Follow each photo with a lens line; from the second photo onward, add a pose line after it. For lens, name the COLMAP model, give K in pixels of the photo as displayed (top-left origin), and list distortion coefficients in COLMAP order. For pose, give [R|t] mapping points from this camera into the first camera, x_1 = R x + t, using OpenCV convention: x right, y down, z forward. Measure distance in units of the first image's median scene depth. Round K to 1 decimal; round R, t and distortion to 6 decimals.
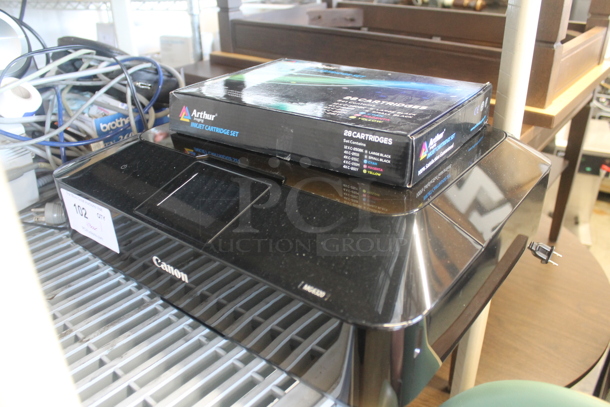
lens RADIAL K [[530.6, 0, 305.0], [0, 530.6, 203.5], [0, 0, 1]] dist [-0.199571, -0.000177]
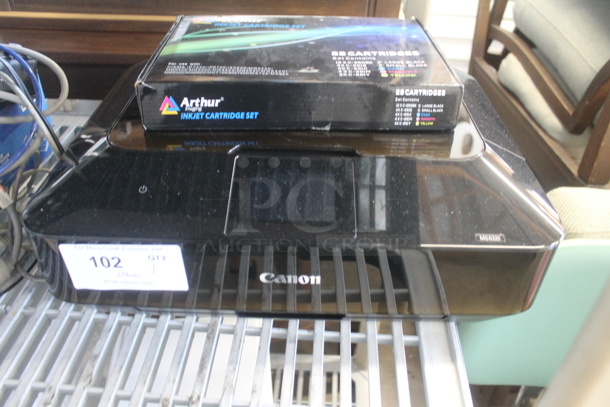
lens RADIAL K [[530.6, 0, 305.0], [0, 530.6, 203.5], [0, 0, 1]] dist [-0.199571, -0.000177]
pose [[0.785970, -0.326074, 0.525287, -0.669456], [0.234491, 0.943354, 0.234730, -0.207234], [-0.572071, -0.061316, 0.817909, 0.239241]]
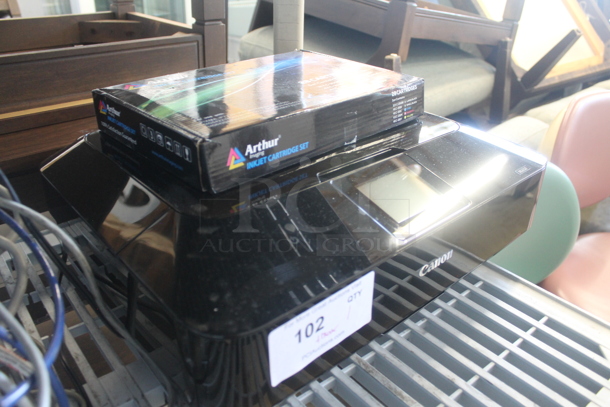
lens RADIAL K [[530.6, 0, 305.0], [0, 530.6, 203.5], [0, 0, 1]] dist [-0.199571, -0.000177]
pose [[0.167547, -0.433839, 0.885275, -1.105805], [0.423175, 0.842684, 0.332877, -0.398222], [-0.890422, 0.318854, 0.324779, 0.852213]]
